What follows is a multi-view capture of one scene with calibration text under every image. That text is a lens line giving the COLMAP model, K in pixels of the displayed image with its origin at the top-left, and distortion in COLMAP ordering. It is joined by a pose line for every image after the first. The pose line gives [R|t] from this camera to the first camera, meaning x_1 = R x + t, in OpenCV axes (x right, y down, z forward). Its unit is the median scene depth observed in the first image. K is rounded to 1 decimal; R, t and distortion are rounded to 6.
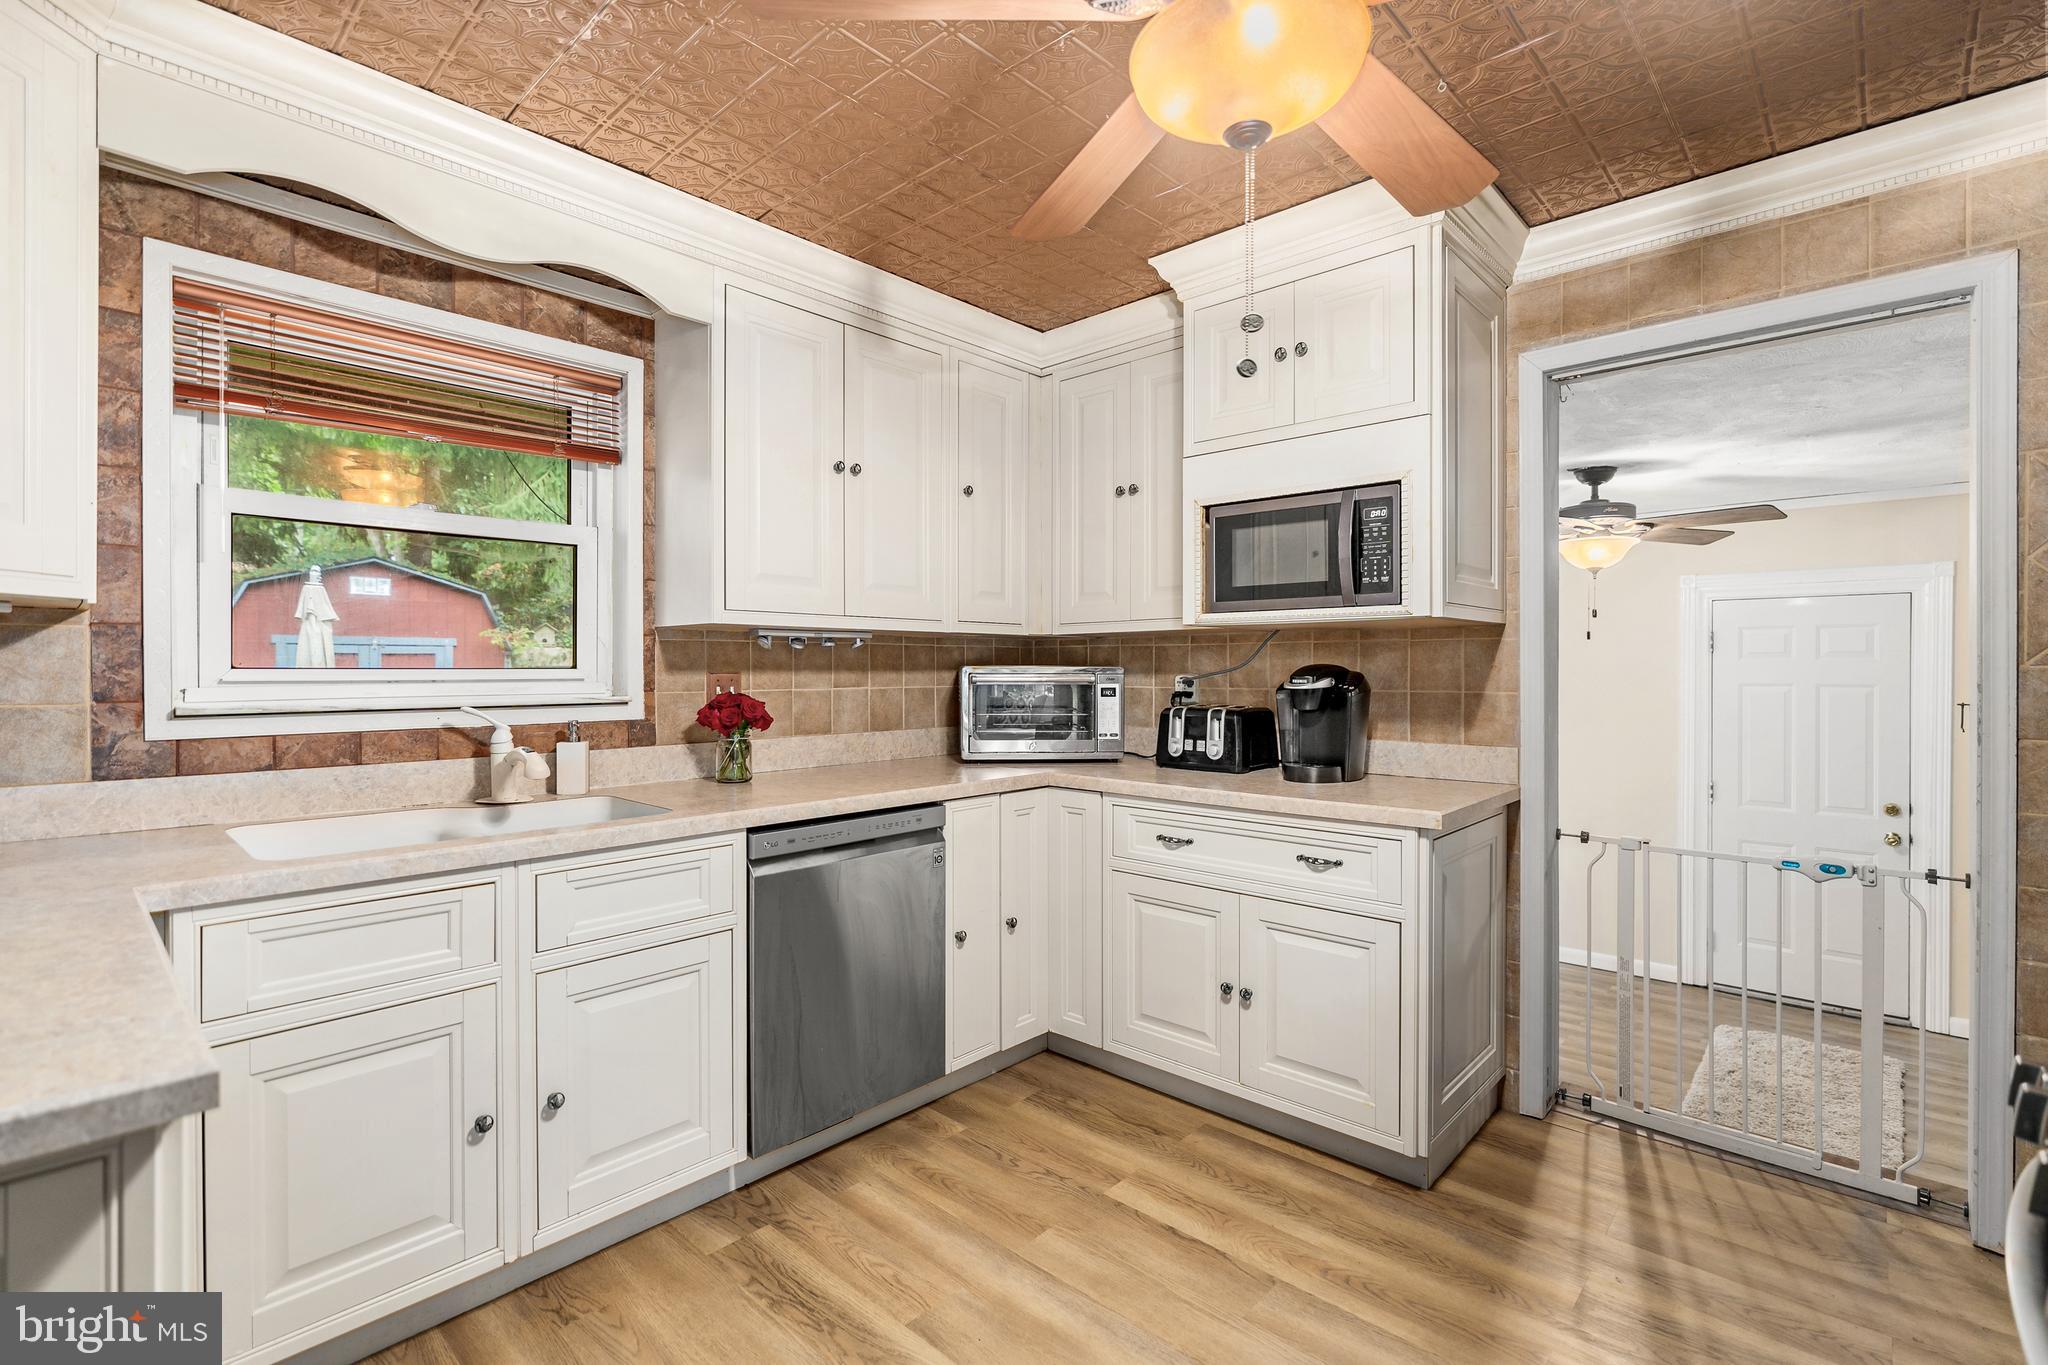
lens RADIAL K [[919.8, 0, 1014.0], [0, 919.8, 673.9], [0, 0, 1]] dist [-0.011212, 0.004075]
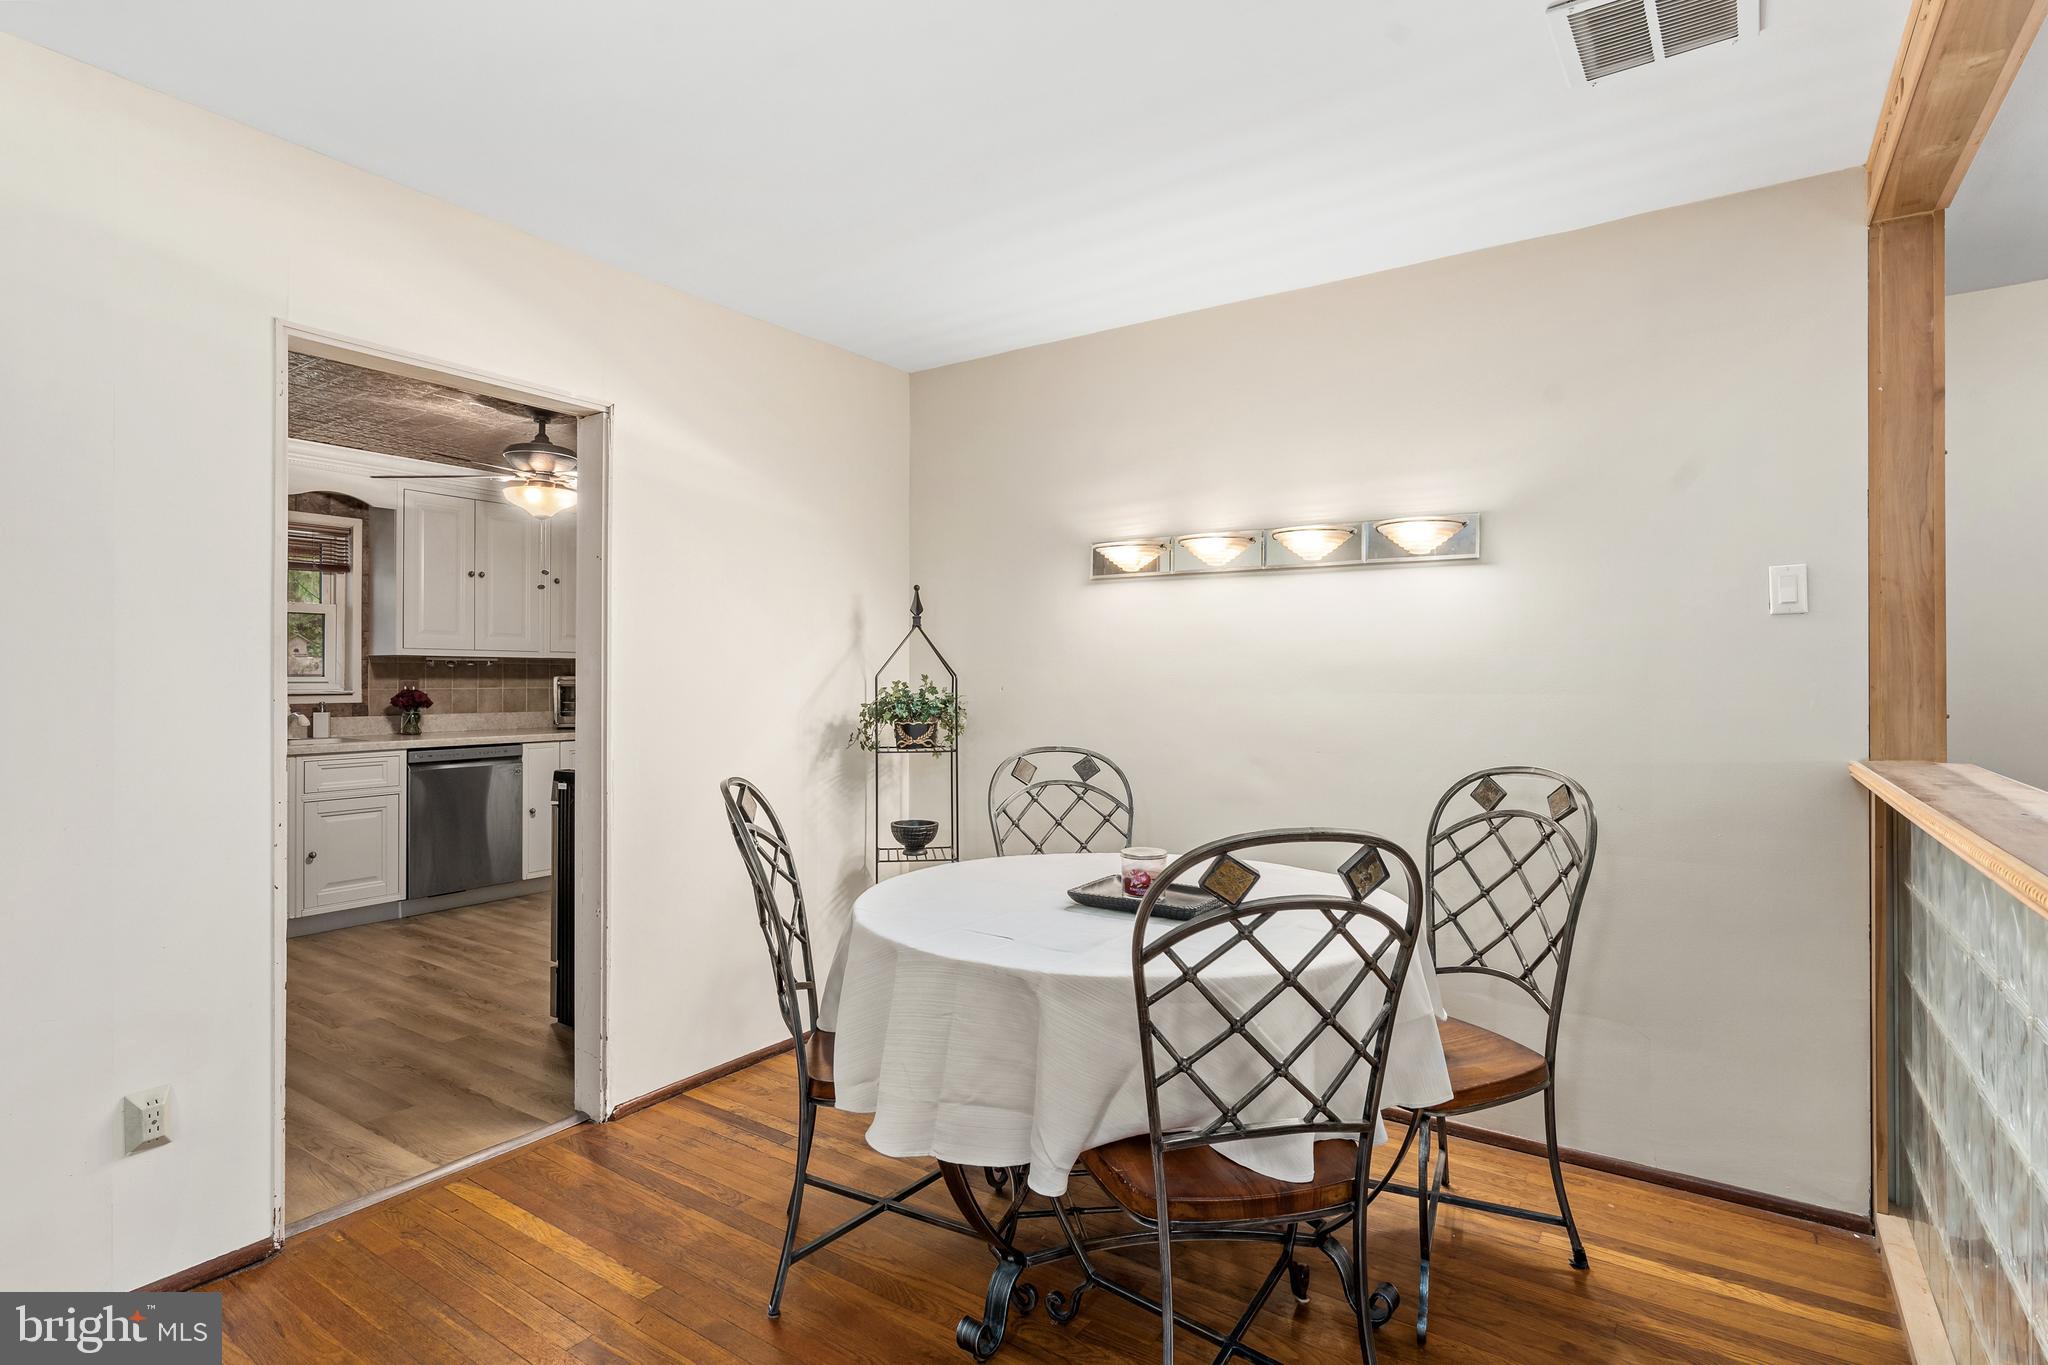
lens RADIAL K [[1017.8, 0, 1004.1], [0, 1017.8, 673.2], [0, 0, 1]] dist [0.000308, 0.001434]
pose [[0.989720, 0.002451, 0.142995, 0.648190], [-0.000471, 0.999904, -0.013879, 0.016251], [-0.143015, 0.013669, 0.989626, -1.356835]]
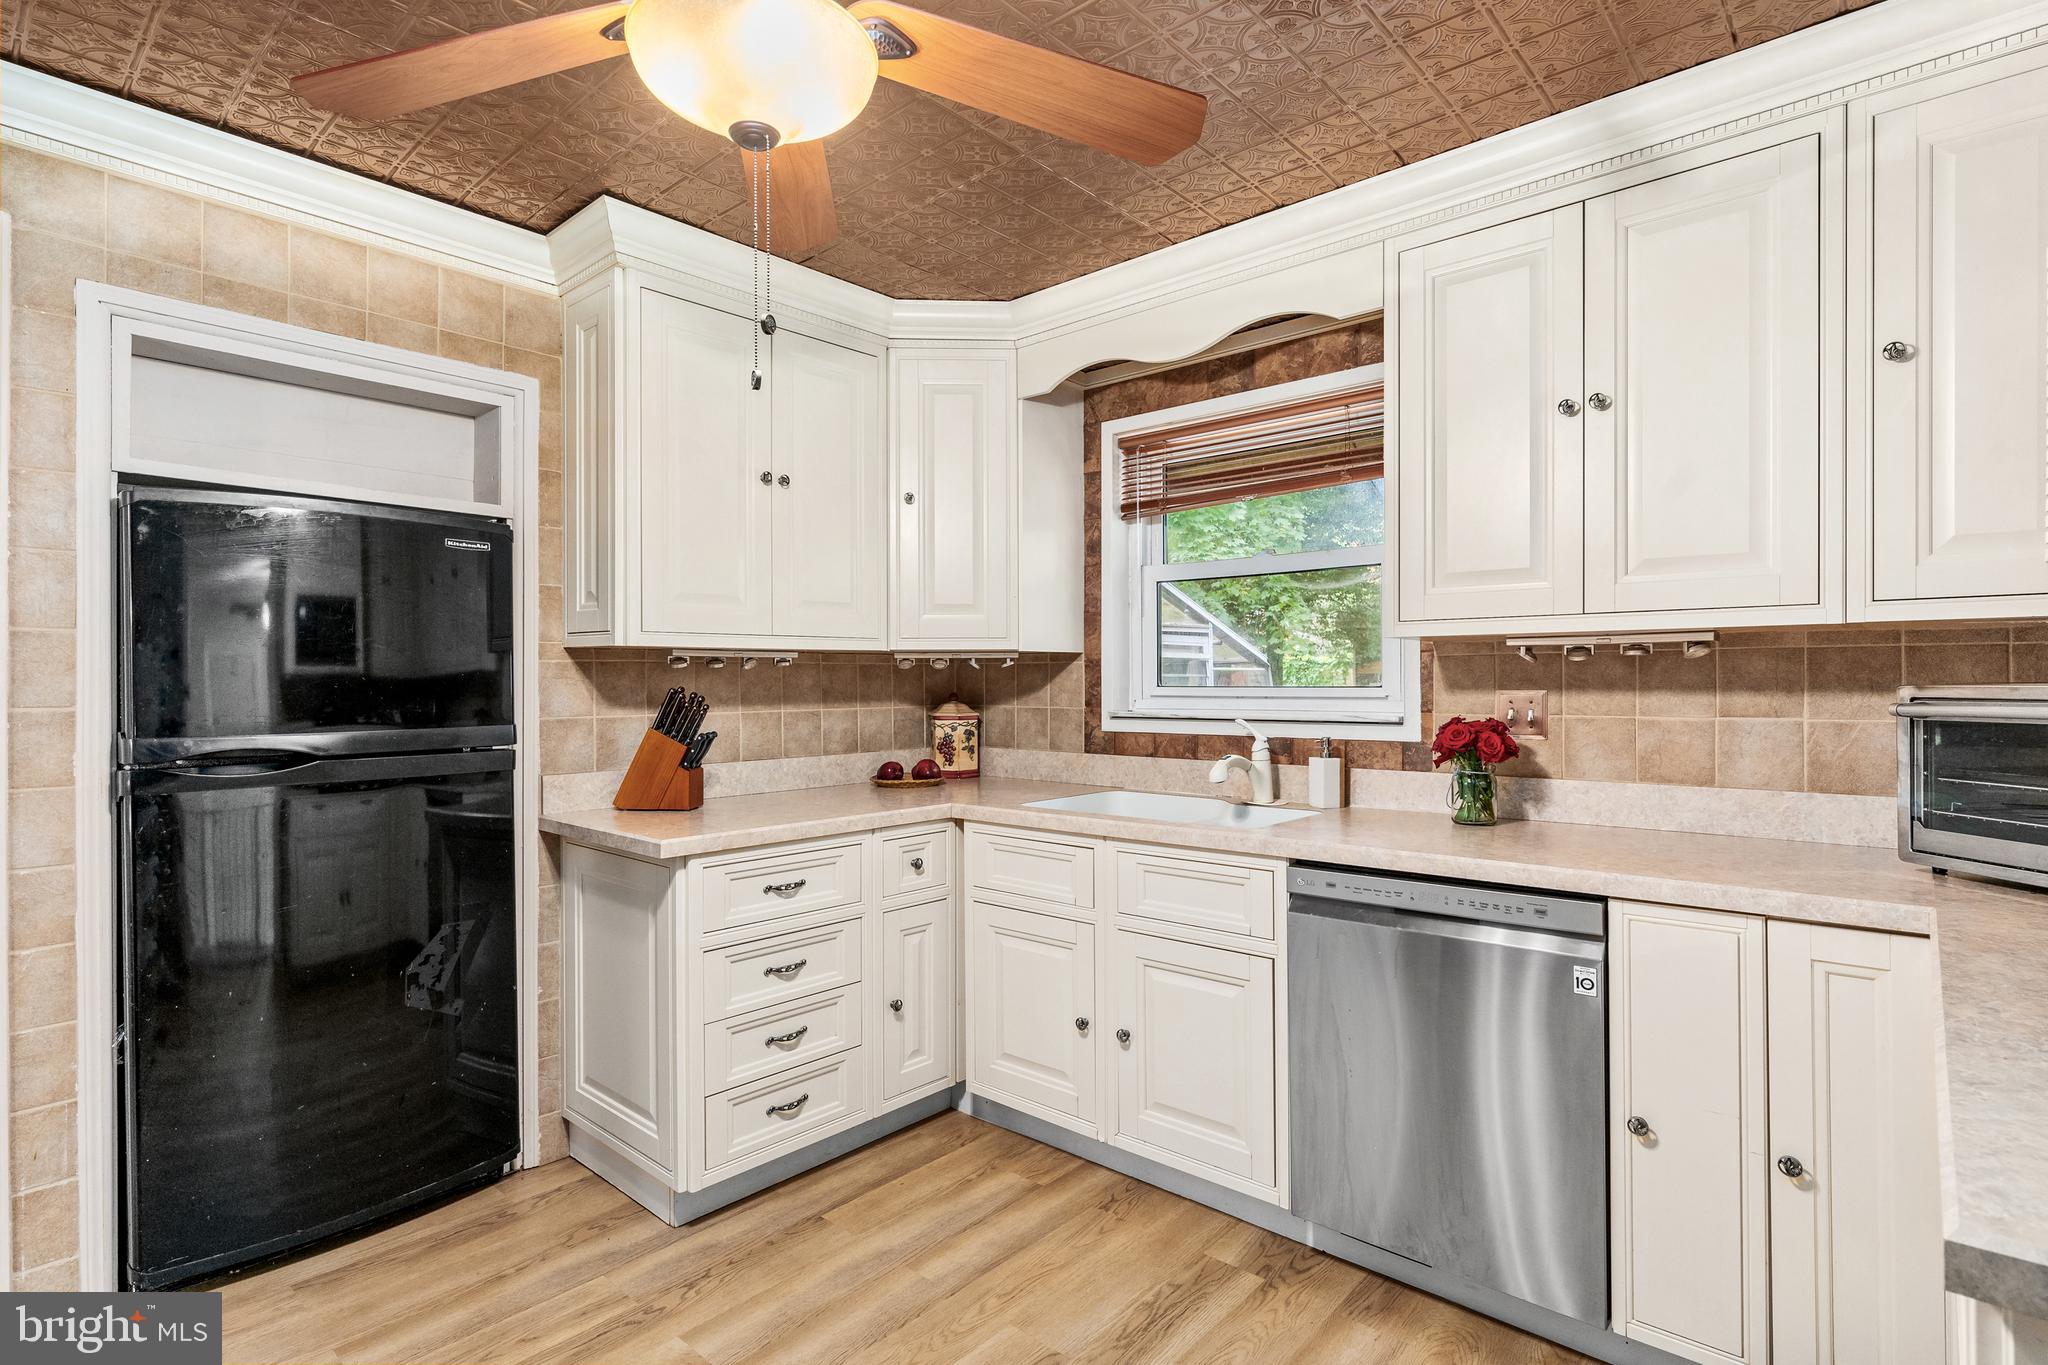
lens RADIAL K [[1017.8, 0, 1033.8], [0, 1017.8, 685.4], [0, 0, 1]] dist [0.000308, 0.001434]
pose [[0.036118, 0.002889, -0.999343, 0.614258], [-0.003055, 0.999991, 0.002780, -0.009418], [0.999343, 0.002953, 0.036126, 0.578277]]
